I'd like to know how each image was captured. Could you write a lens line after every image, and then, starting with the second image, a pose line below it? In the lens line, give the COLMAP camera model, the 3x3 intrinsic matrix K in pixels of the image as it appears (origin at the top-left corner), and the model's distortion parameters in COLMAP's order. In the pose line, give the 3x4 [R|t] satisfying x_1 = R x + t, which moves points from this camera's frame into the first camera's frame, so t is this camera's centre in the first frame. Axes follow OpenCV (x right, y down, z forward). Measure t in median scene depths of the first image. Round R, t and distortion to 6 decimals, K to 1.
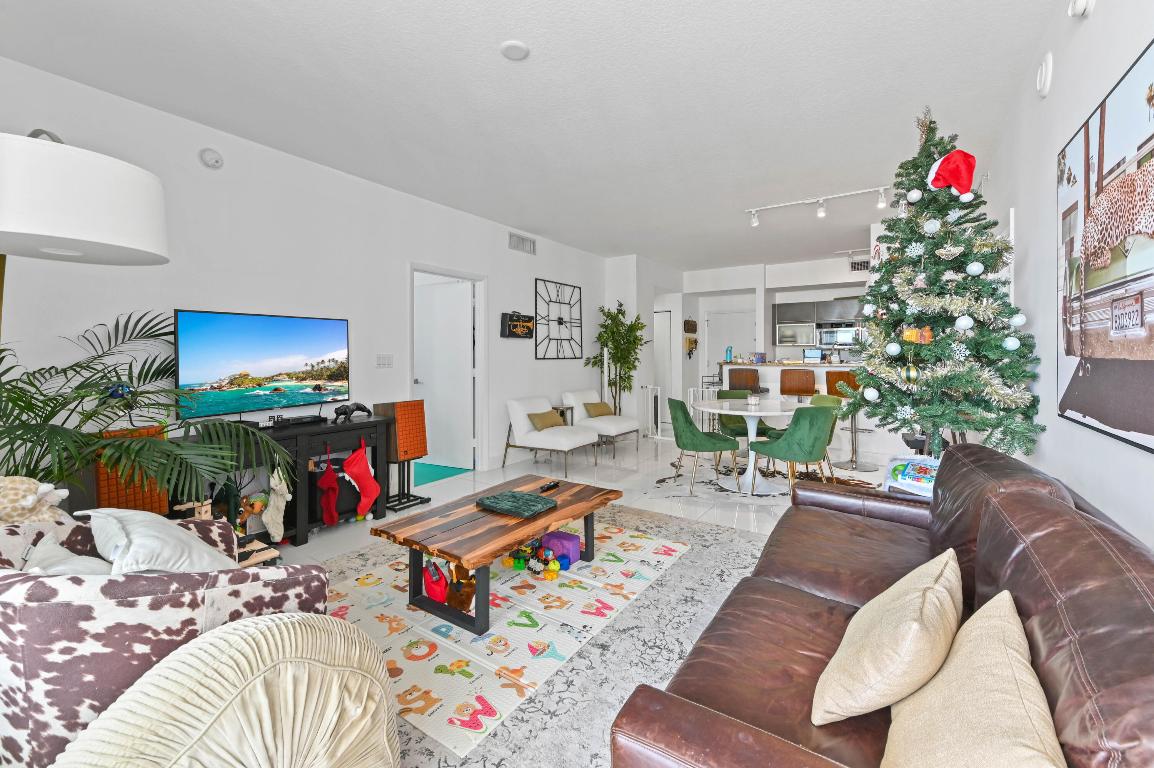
lens RADIAL K [[471.7, 0, 568.2], [0, 471.7, 349.9], [0, 0, 1]] dist [0.016087, 0.000087]
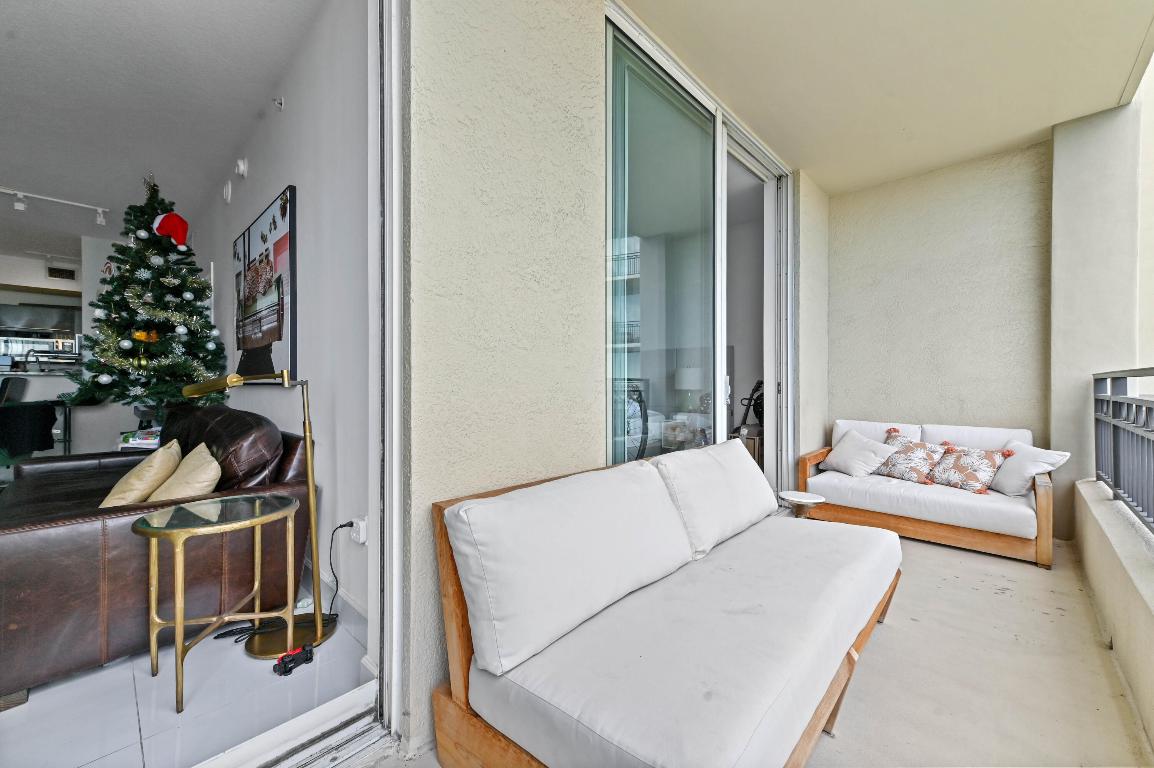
lens RADIAL K [[444.7, 0, 595.2], [0, 444.7, 382.2], [0, 0, 1]] dist [0.008683, 0.000406]
pose [[0.125943, -0.001678, 0.992036, -0.294479], [-0.004397, 0.999988, 0.002250, 0.069733], [-0.992028, -0.004646, 0.125935, -0.342564]]
